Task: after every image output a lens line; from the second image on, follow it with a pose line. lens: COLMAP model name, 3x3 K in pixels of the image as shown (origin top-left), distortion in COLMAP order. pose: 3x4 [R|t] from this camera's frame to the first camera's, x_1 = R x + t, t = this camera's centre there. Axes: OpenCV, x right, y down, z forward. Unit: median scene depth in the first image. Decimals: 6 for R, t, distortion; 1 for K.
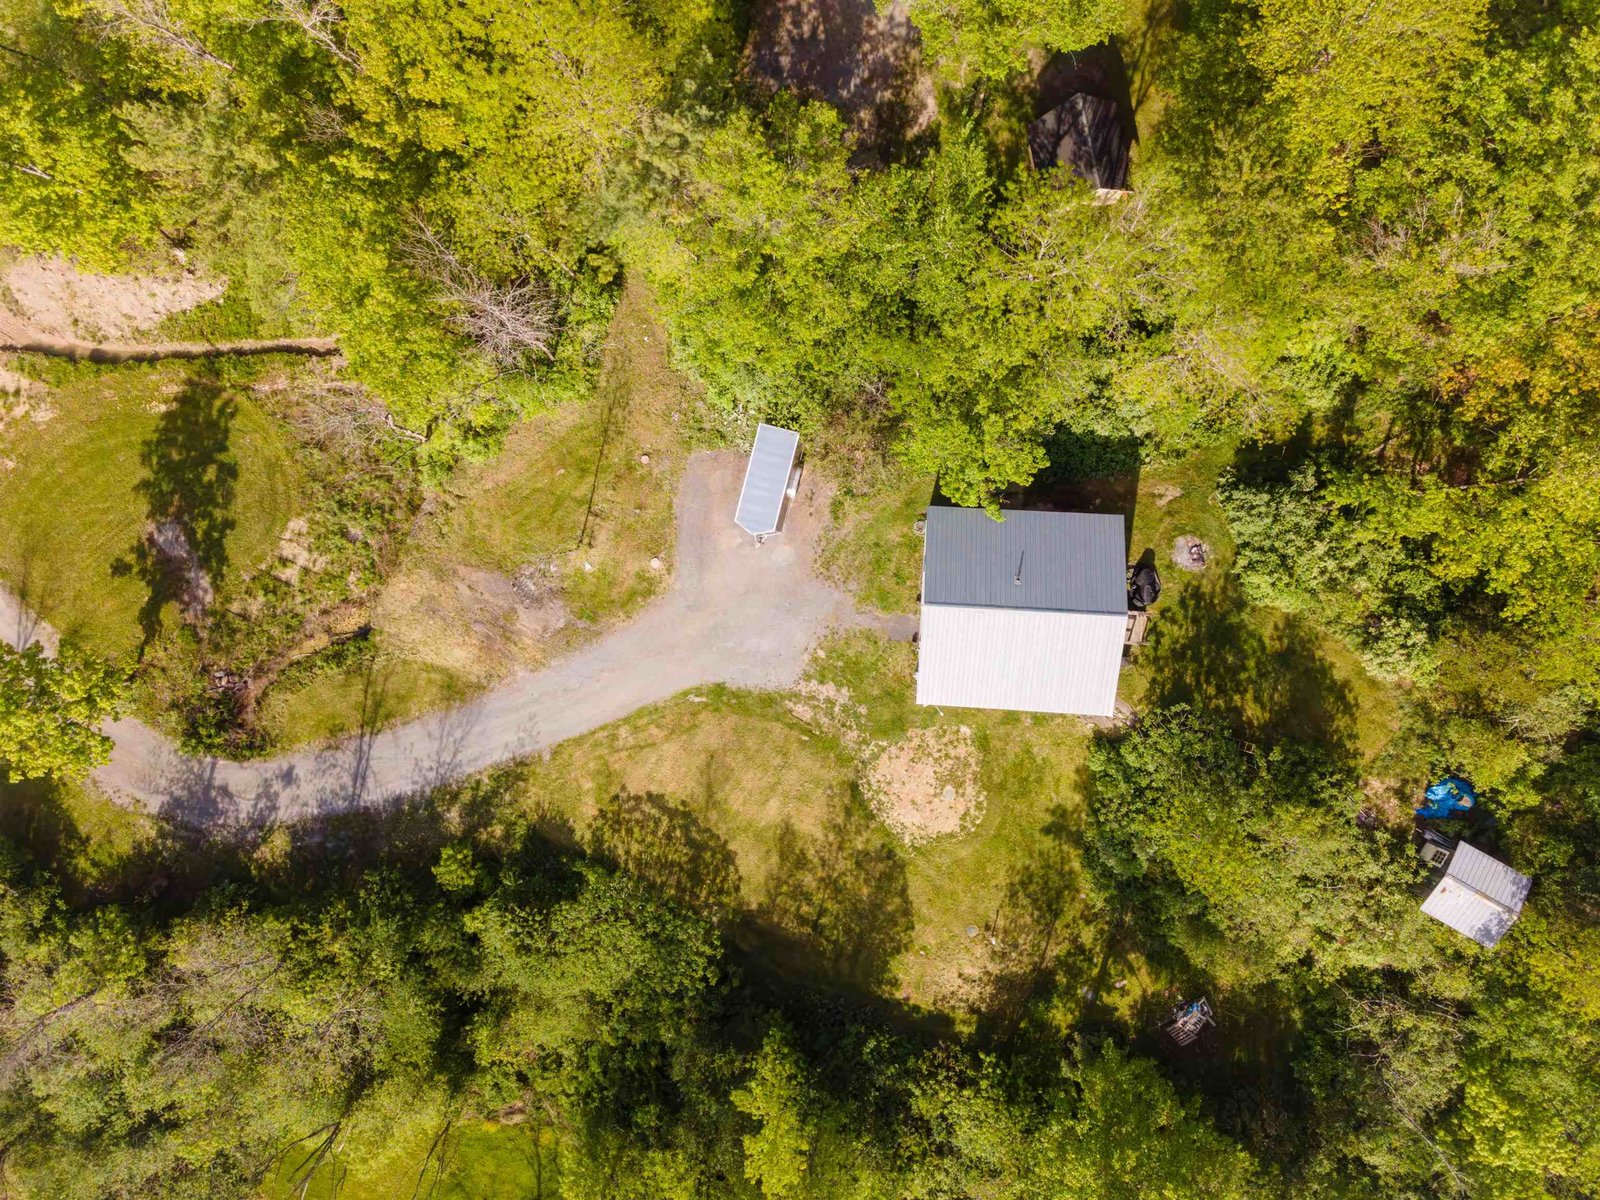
lens RADIAL K [[1163.0, 0, 795.0], [0, 1163.0, 597.0], [0, 0, 1]] dist [0.054423, 0.011673]
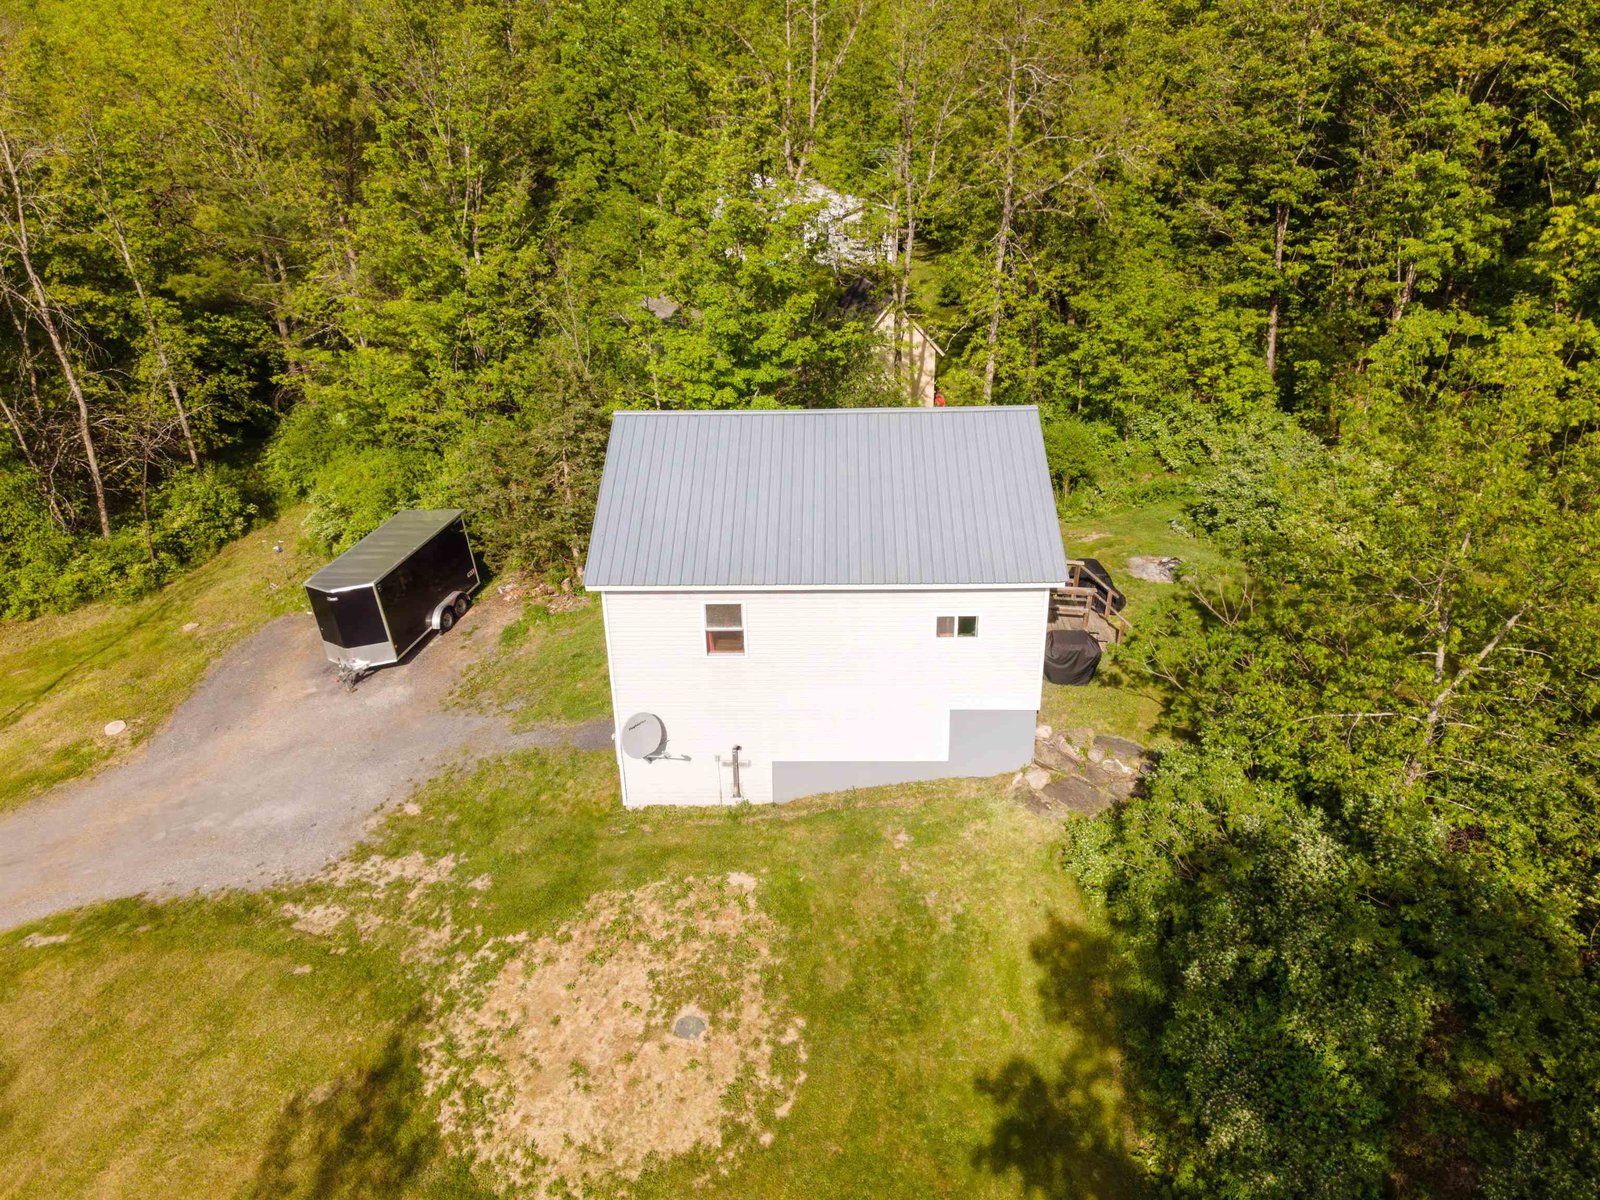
lens RADIAL K [[1163.0, 0, 797.3], [0, 1163.0, 599.0], [0, 0, 1]] dist [0.054423, 0.011673]
pose [[0.998672, 0.028867, 0.042681, 0.143001], [0.027068, 0.410923, -0.911268, 0.412596], [-0.043844, 0.911213, 0.409595, 0.750695]]
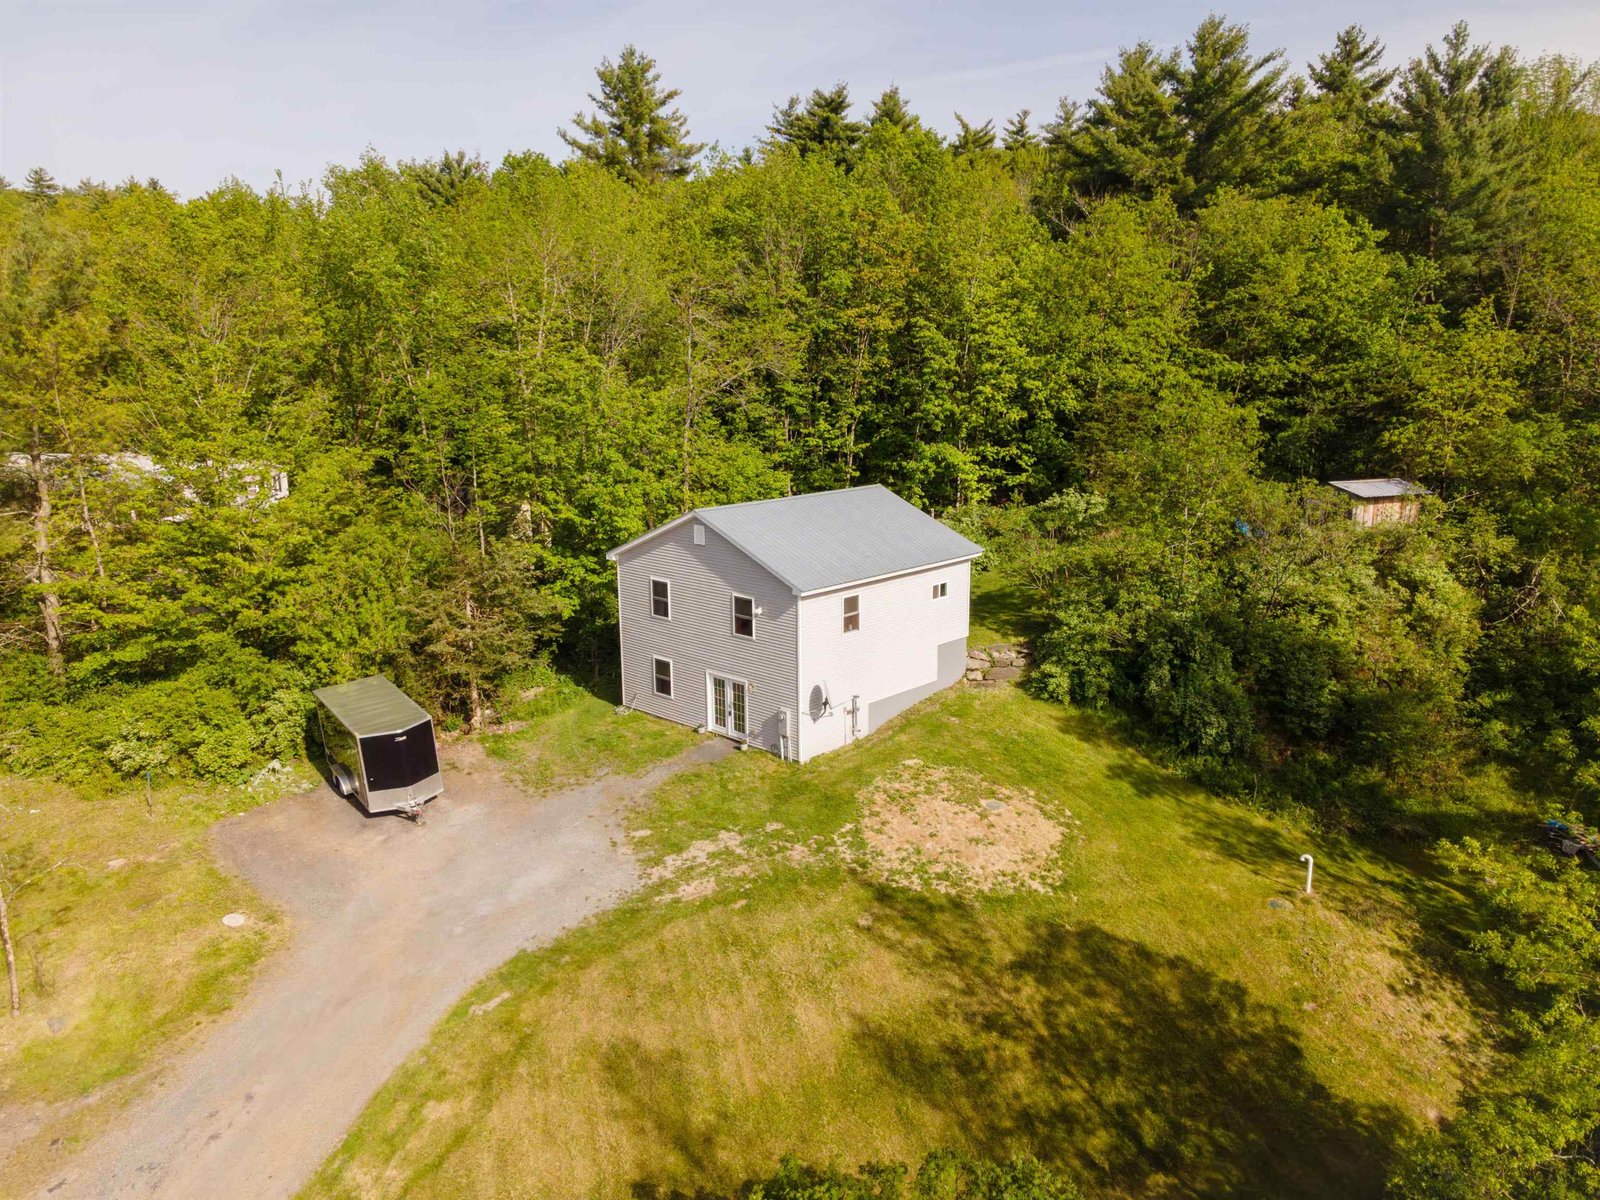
lens RADIAL K [[1163.0, 0, 807.5], [0, 1163.0, 597.9], [0, 0, 1]] dist [0.054423, 0.011673]
pose [[0.647298, -0.102388, 0.755329, -0.317861], [0.762136, 0.103066, -0.639160, 0.433508], [-0.012407, 0.989391, 0.144748, 0.819876]]
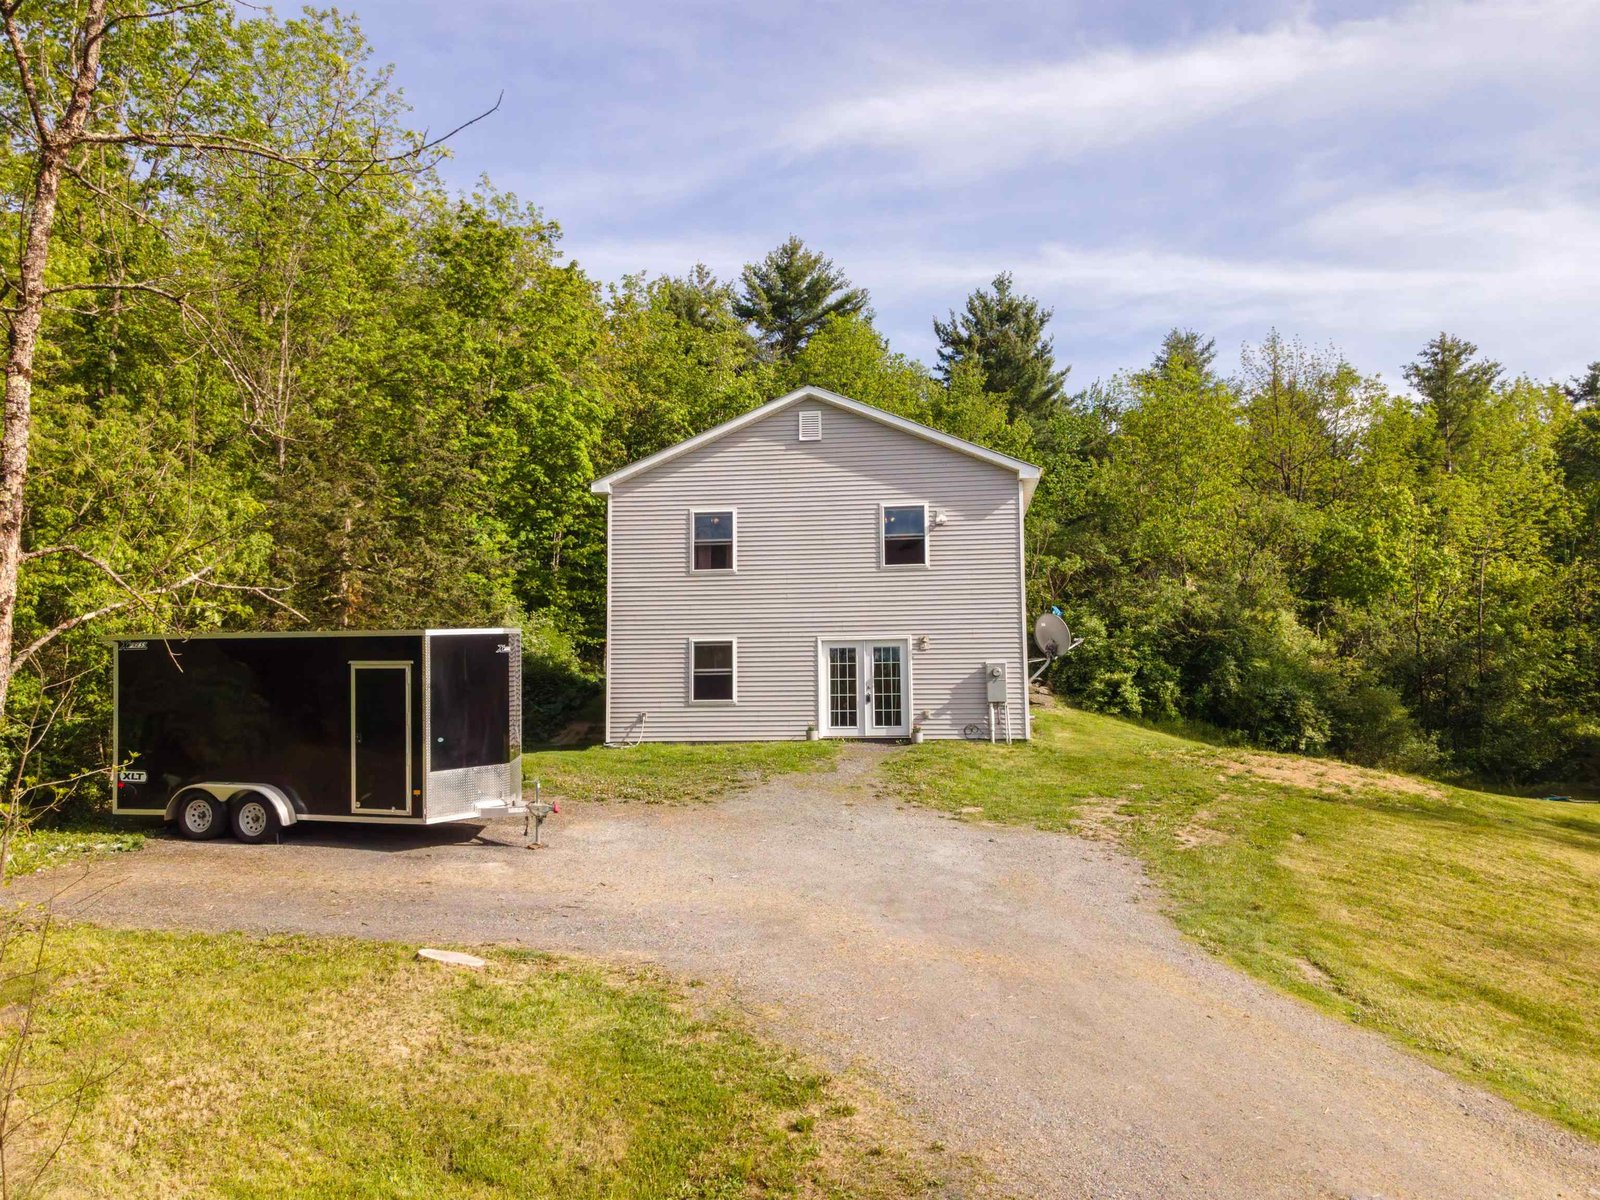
lens RADIAL K [[1163.0, 0, 800.5], [0, 1163.0, 600.7], [0, 0, 1]] dist [0.054423, 0.011673]
pose [[0.071206, 0.169119, 0.983020, -0.277932], [0.996935, -0.044082, -0.064630, 0.027402], [0.032403, 0.984609, -0.171740, 1.000096]]
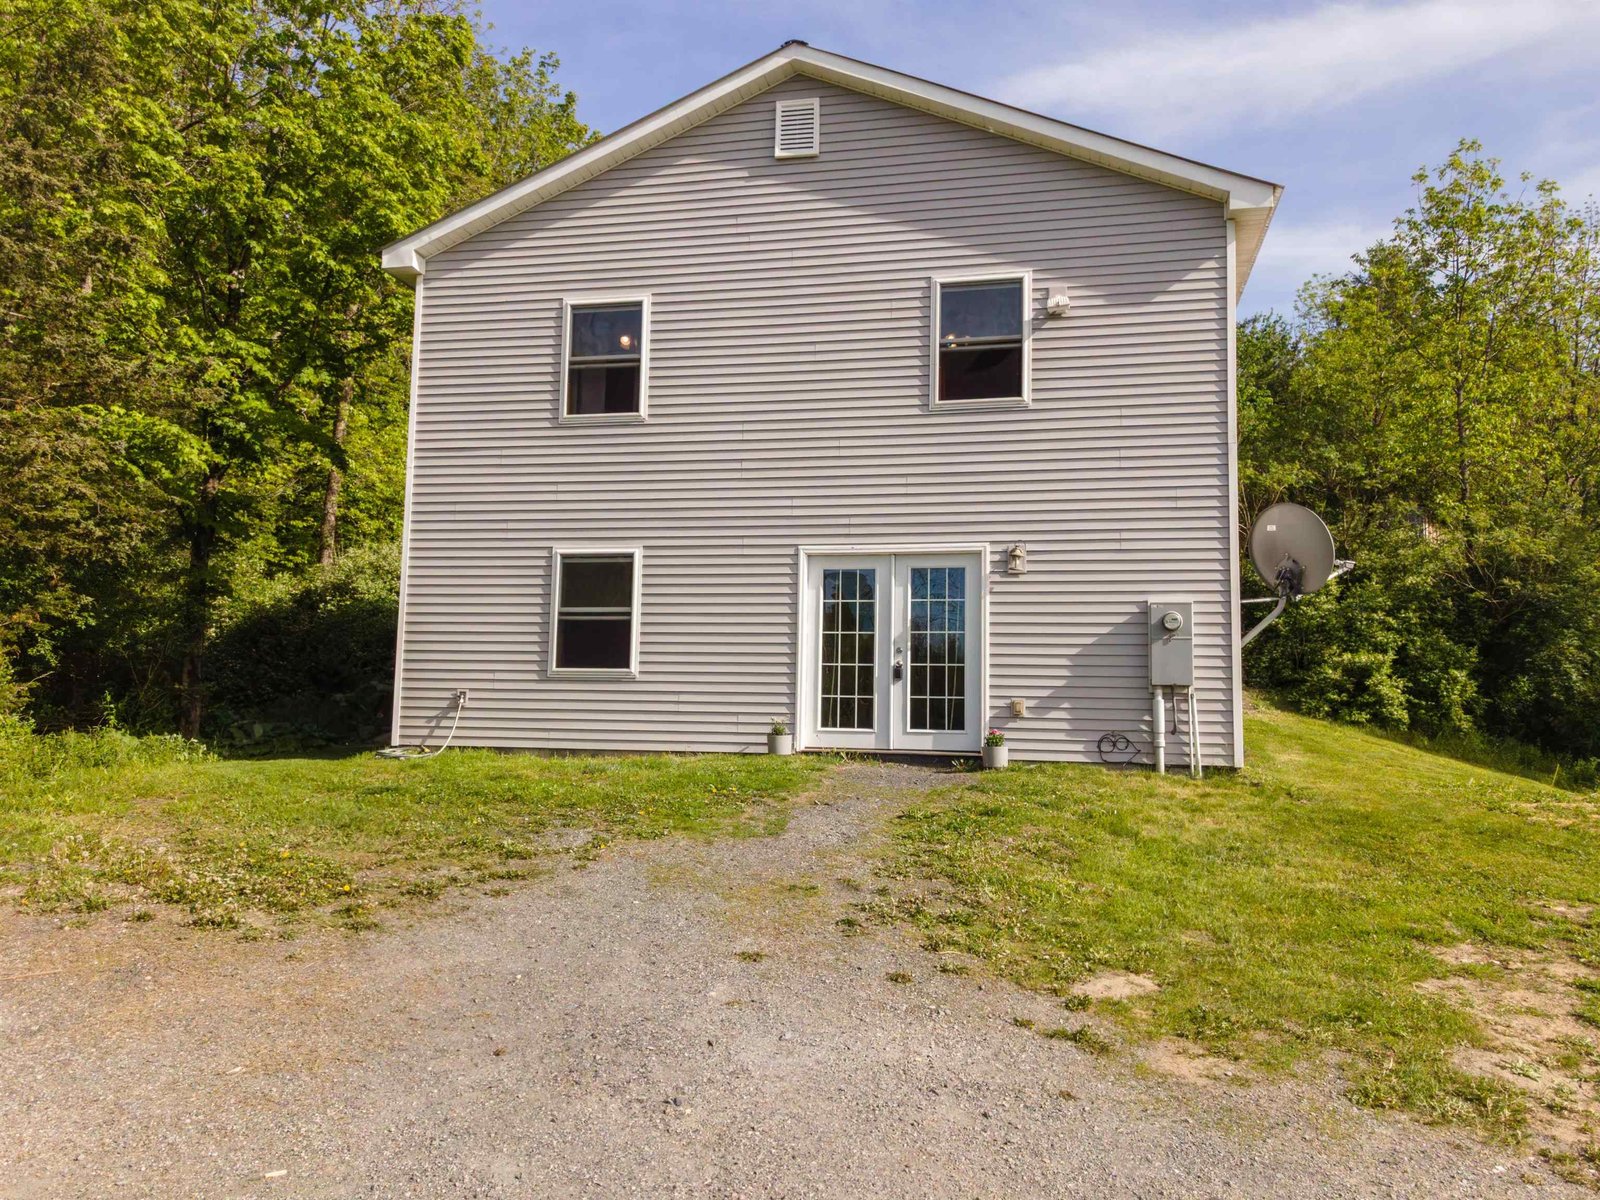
lens RADIAL K [[1163.0, 0, 808.3], [0, 1163.0, 602.7], [0, 0, 1]] dist [0.054423, 0.011673]
pose [[0.168797, 0.171008, 0.970703, -0.079924], [0.985644, -0.025682, -0.166870, 0.040786], [-0.003607, 0.984935, -0.172888, 0.988058]]
